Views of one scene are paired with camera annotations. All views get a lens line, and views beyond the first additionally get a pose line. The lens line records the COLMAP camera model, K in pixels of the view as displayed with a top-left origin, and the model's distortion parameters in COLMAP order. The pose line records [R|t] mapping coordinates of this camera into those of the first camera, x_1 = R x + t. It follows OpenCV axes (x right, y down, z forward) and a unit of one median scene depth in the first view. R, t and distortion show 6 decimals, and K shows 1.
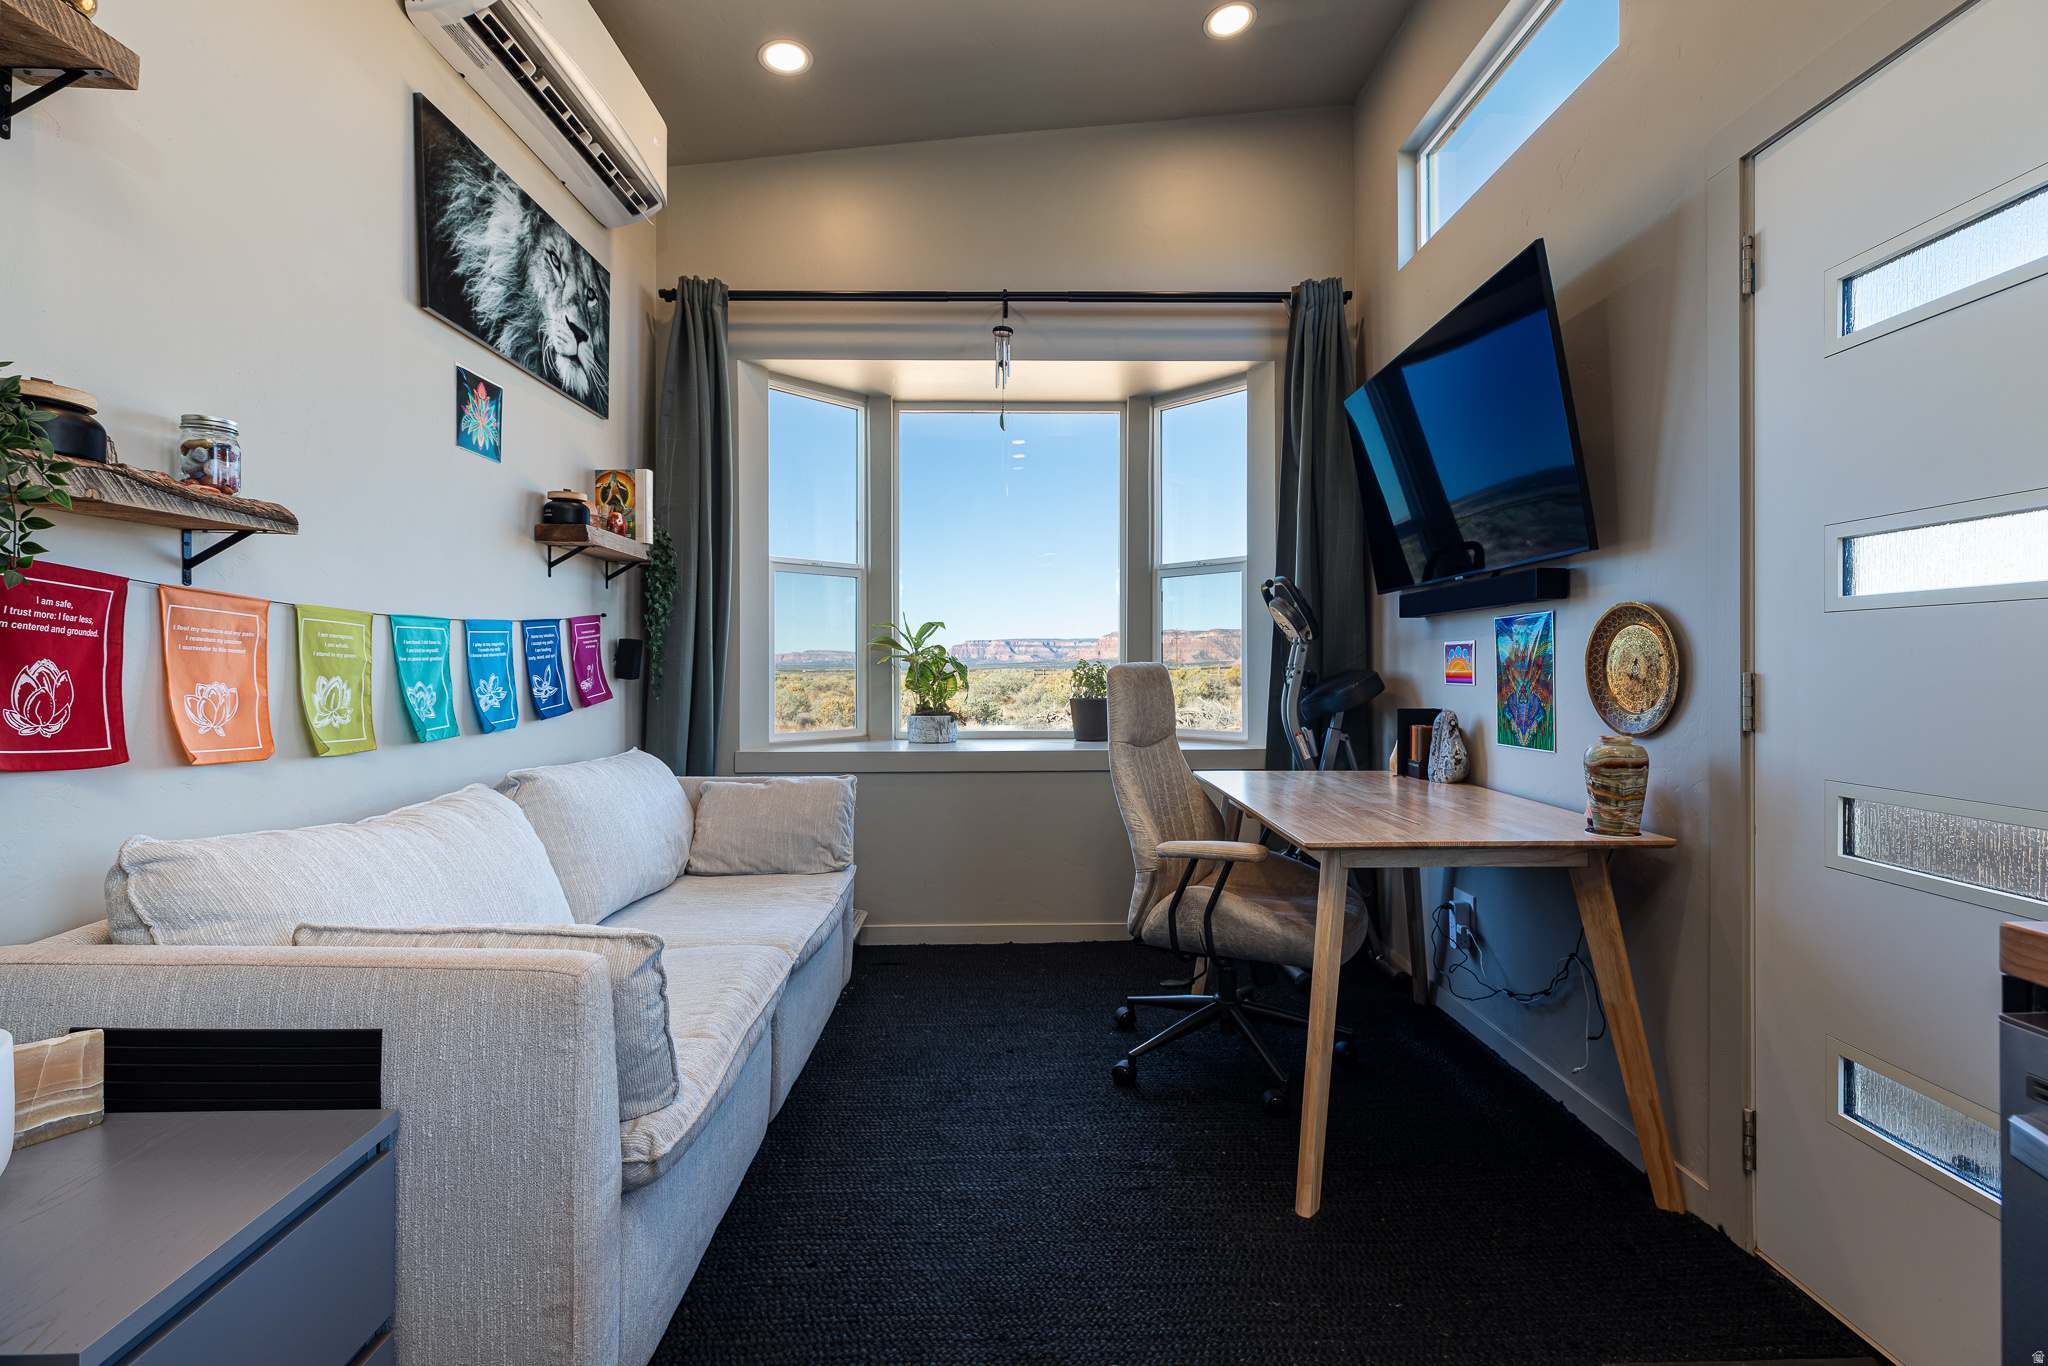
lens RADIAL K [[913.6, 0, 1025.8], [0, 913.6, 667.0], [0, 0, 1]] dist [-0.006443, -0.000514]
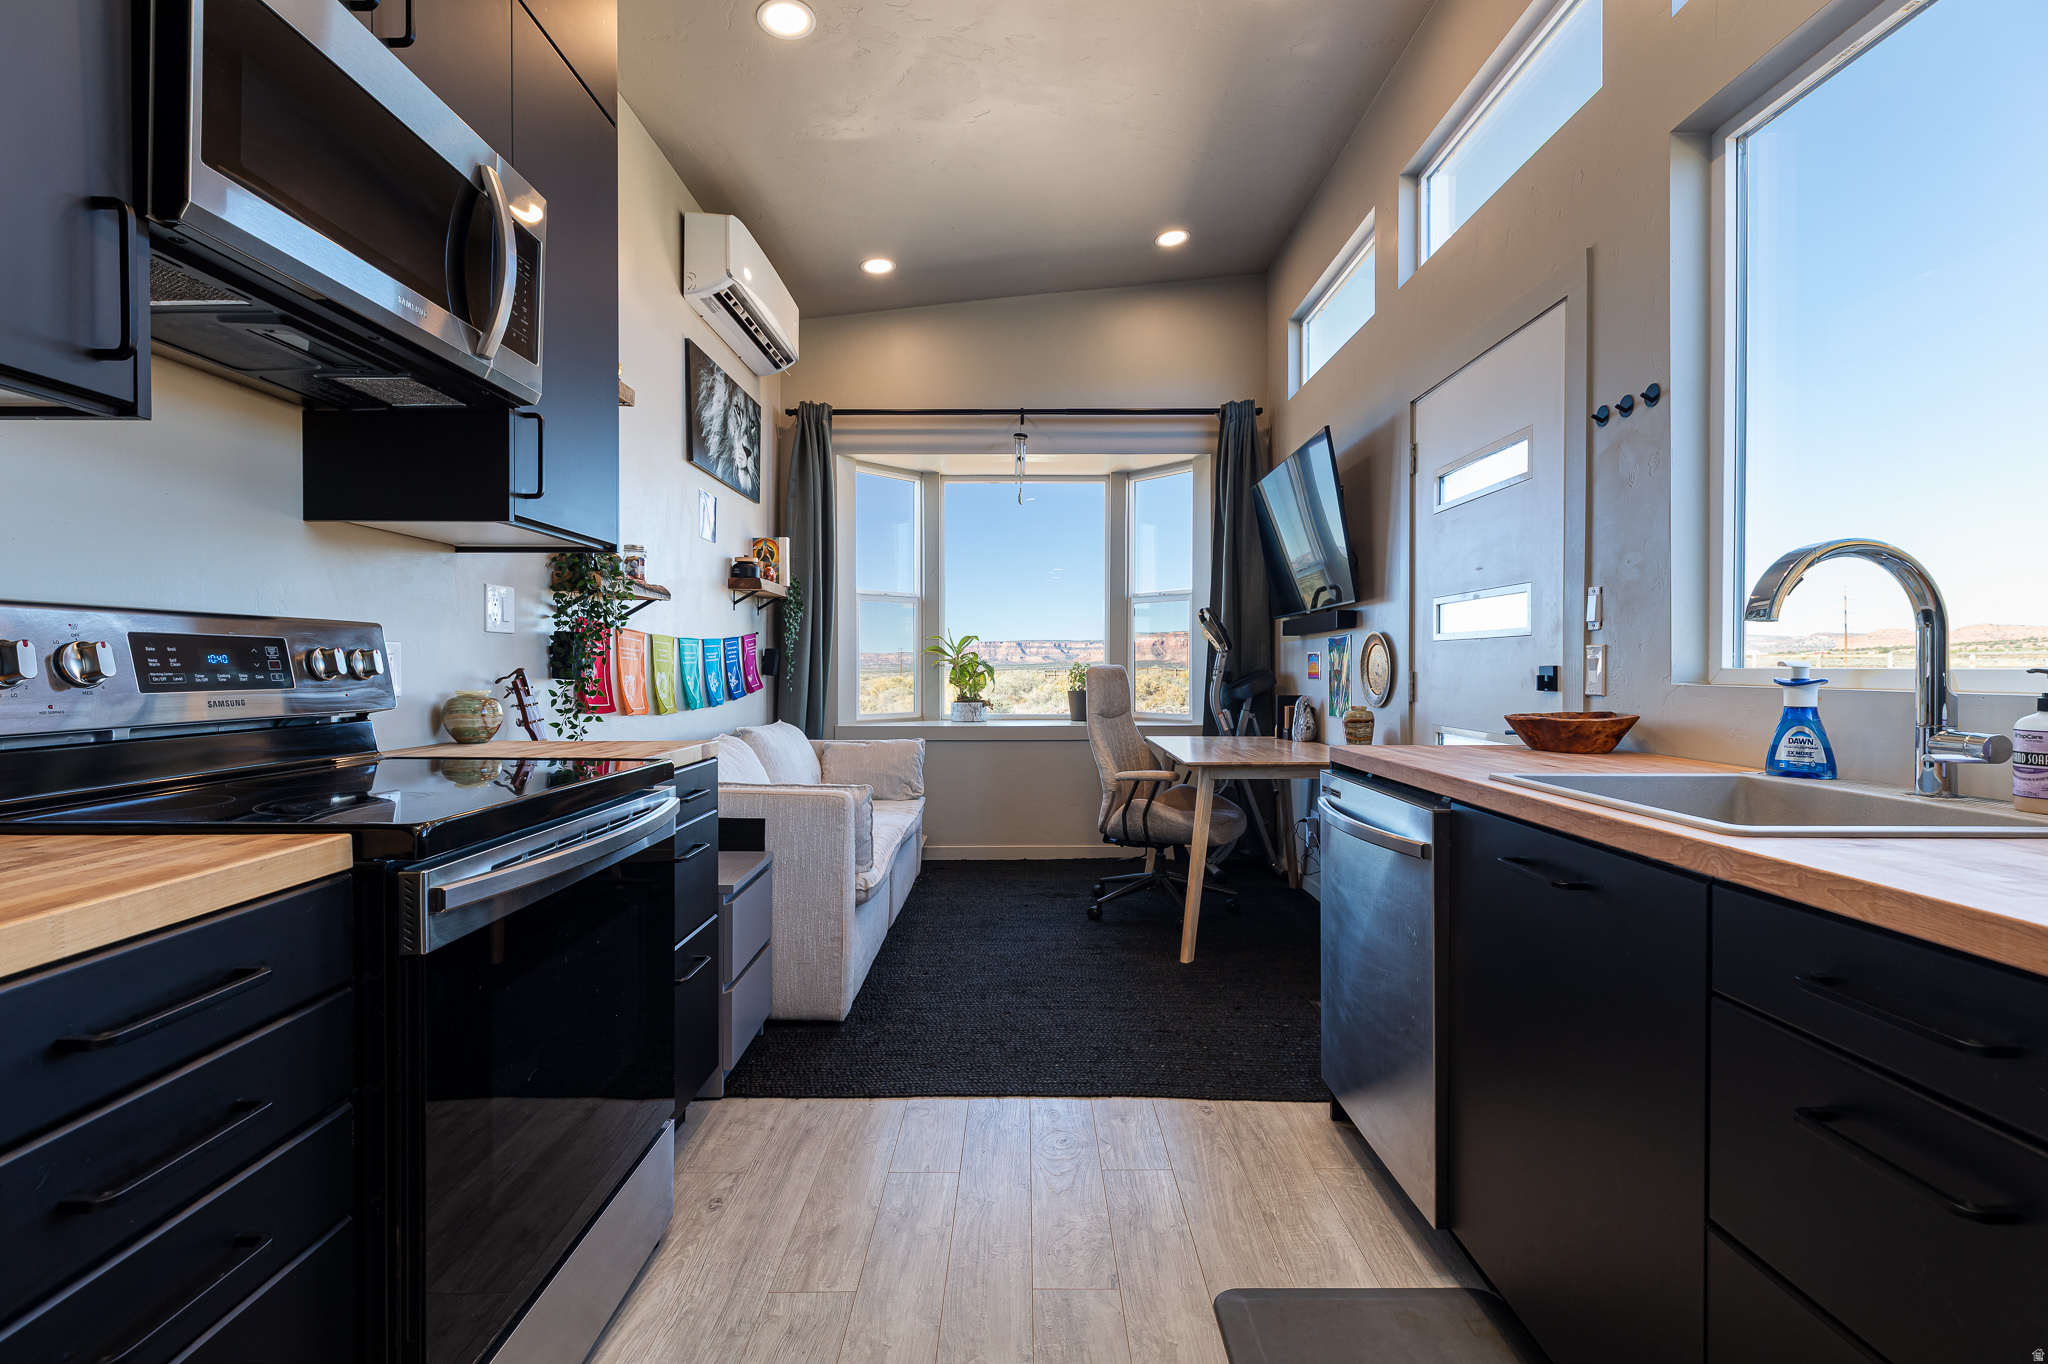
lens RADIAL K [[913.6, 0, 1018.8], [0, 913.6, 673.8], [0, 0, 1]] dist [-0.006443, -0.000514]
pose [[0.999805, 0.001621, -0.019659, 0.001493], [-0.001506, 0.999982, 0.005853, 0.001141], [0.019668, -0.005823, 0.999790, -0.513627]]
